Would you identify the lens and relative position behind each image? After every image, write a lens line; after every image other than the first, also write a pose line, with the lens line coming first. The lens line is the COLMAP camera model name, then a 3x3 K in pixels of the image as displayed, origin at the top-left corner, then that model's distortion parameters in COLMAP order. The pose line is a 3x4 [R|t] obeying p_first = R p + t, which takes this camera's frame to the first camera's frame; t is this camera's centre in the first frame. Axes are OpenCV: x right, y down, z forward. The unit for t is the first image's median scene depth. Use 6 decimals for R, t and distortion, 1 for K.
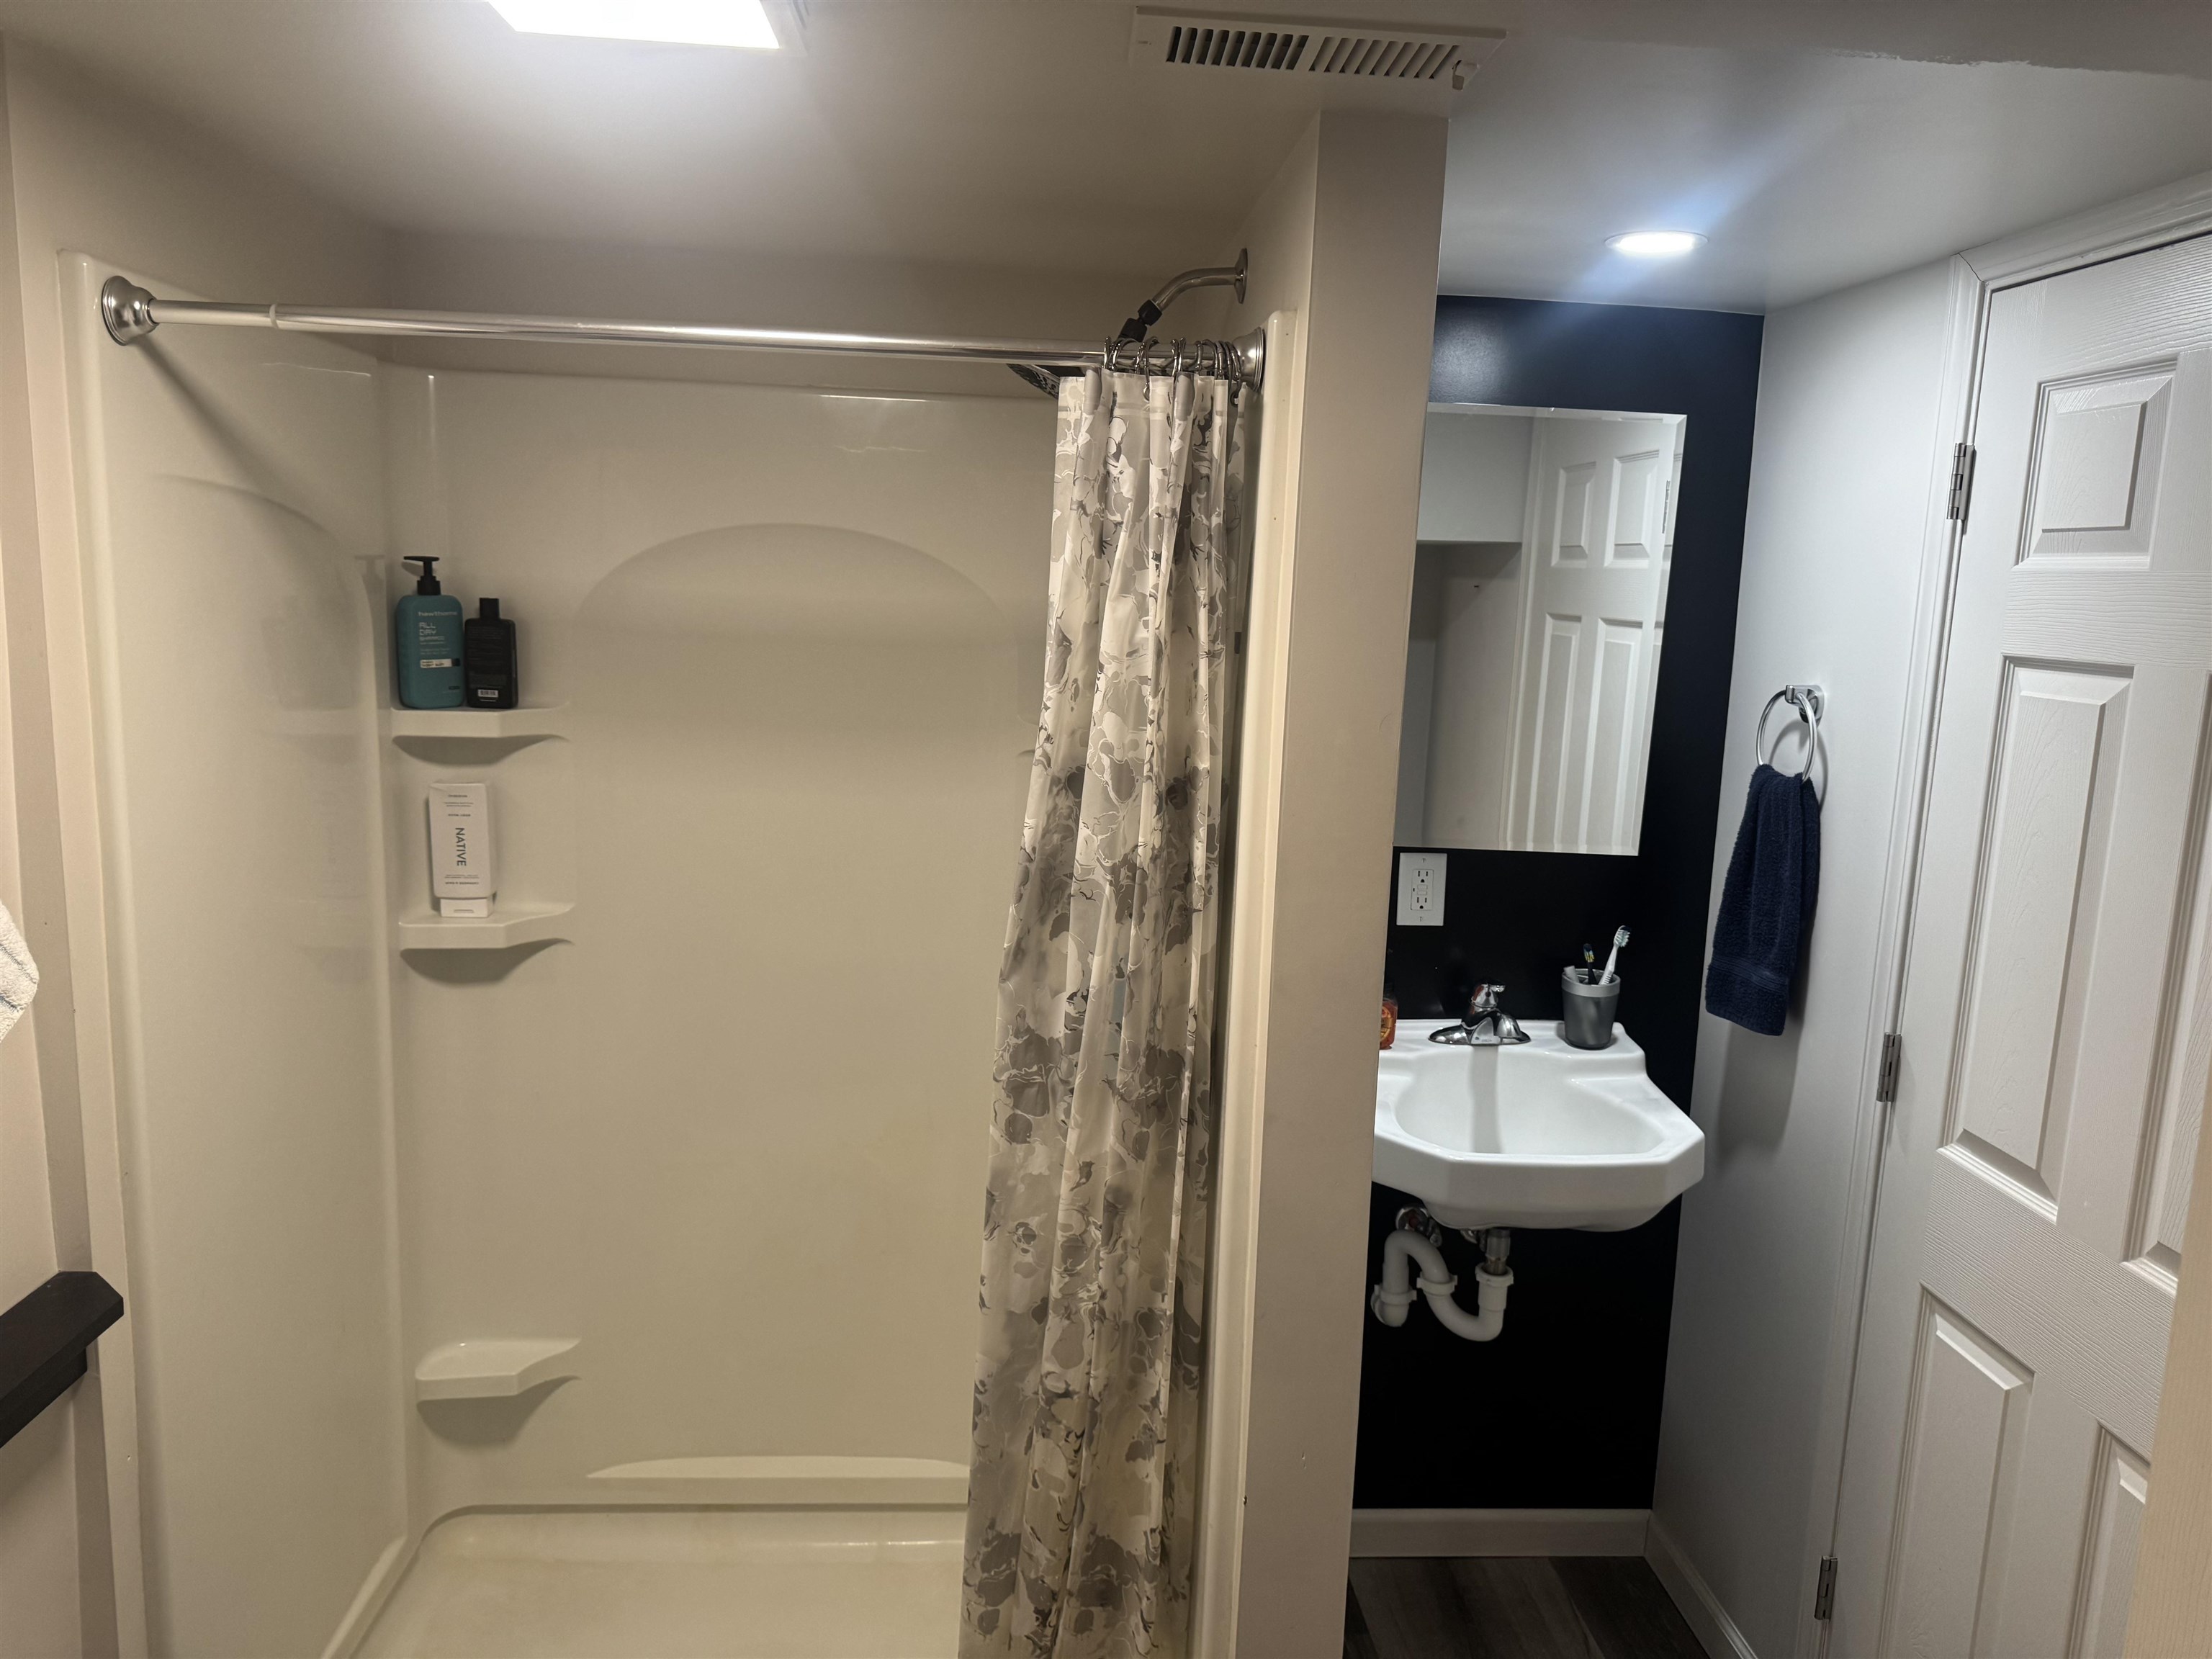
lens RADIAL K [[1432.4, 0, 997.9], [0, 1432.4, 822.2], [0, 0, 1]] dist [0.141340, -0.257806]
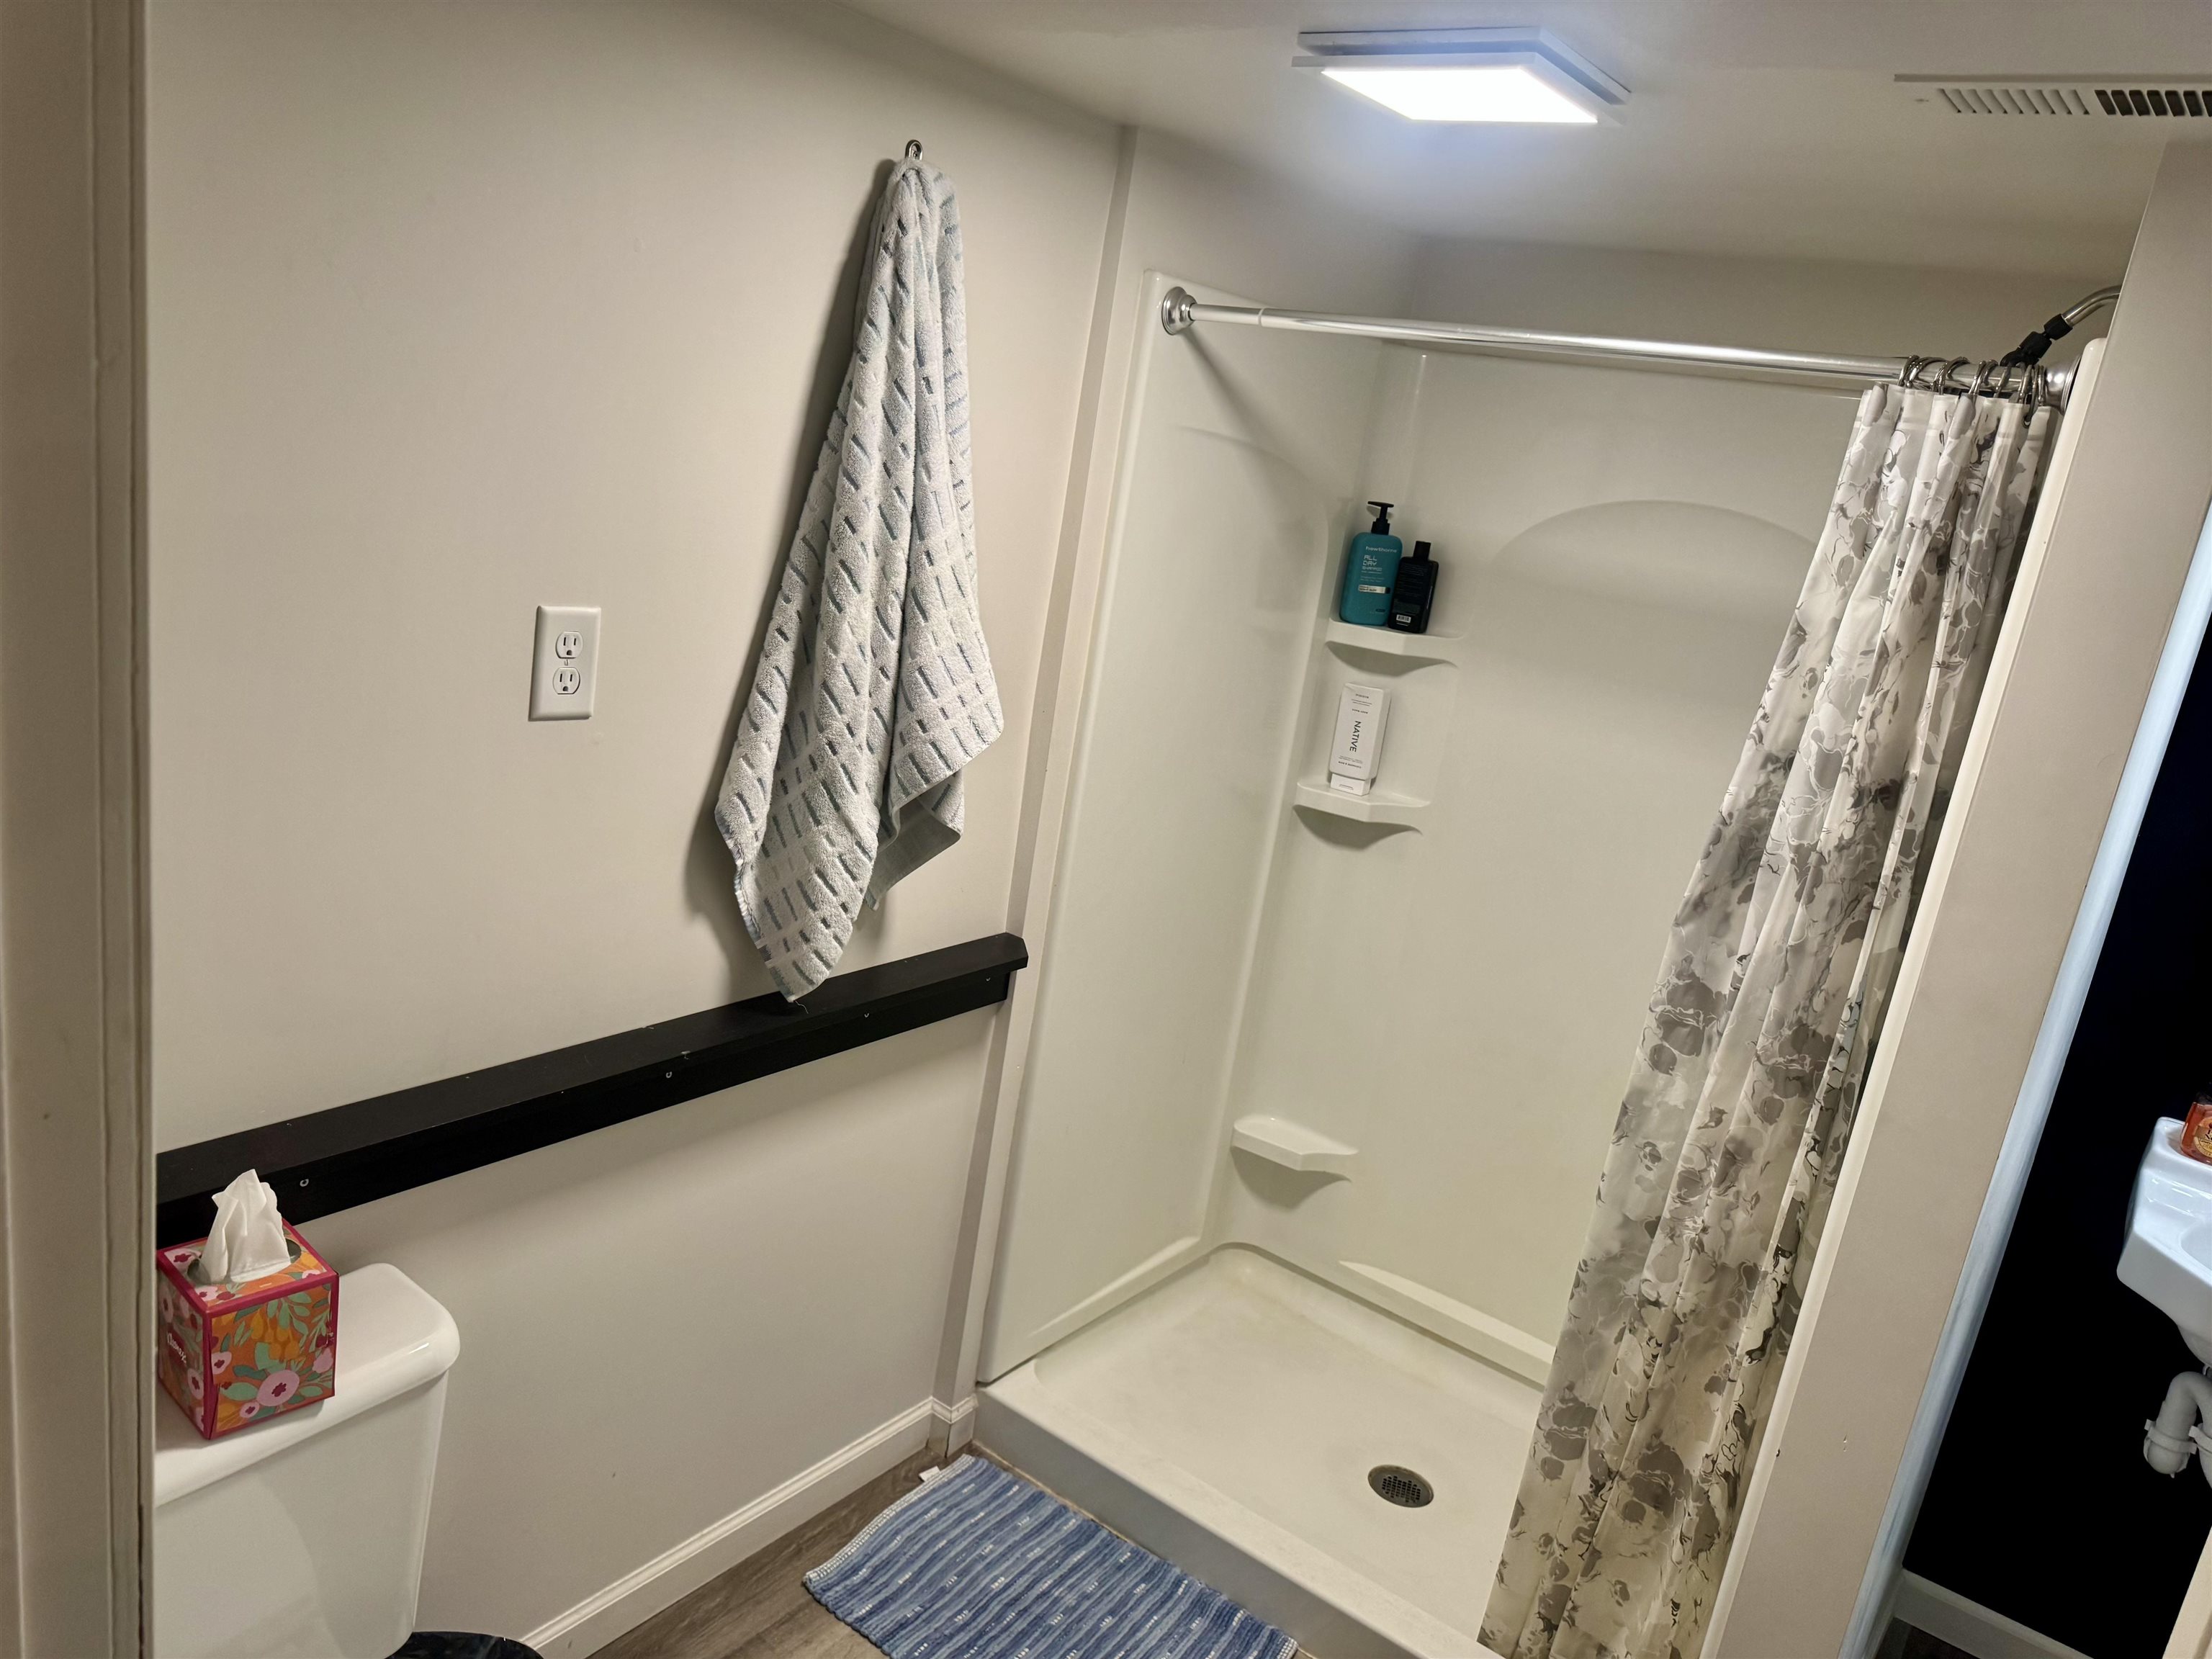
lens RADIAL K [[1537.0, 0, 1106.0], [0, 1537.0, 829.5], [0, 0, 1]] dist [0.083511, -0.168500]
pose [[0.754957, 0.227184, -0.615165, 0.384895], [-0.214768, 0.971995, 0.095392, 0.018527], [0.619609, 0.060100, 0.782606, -0.214343]]
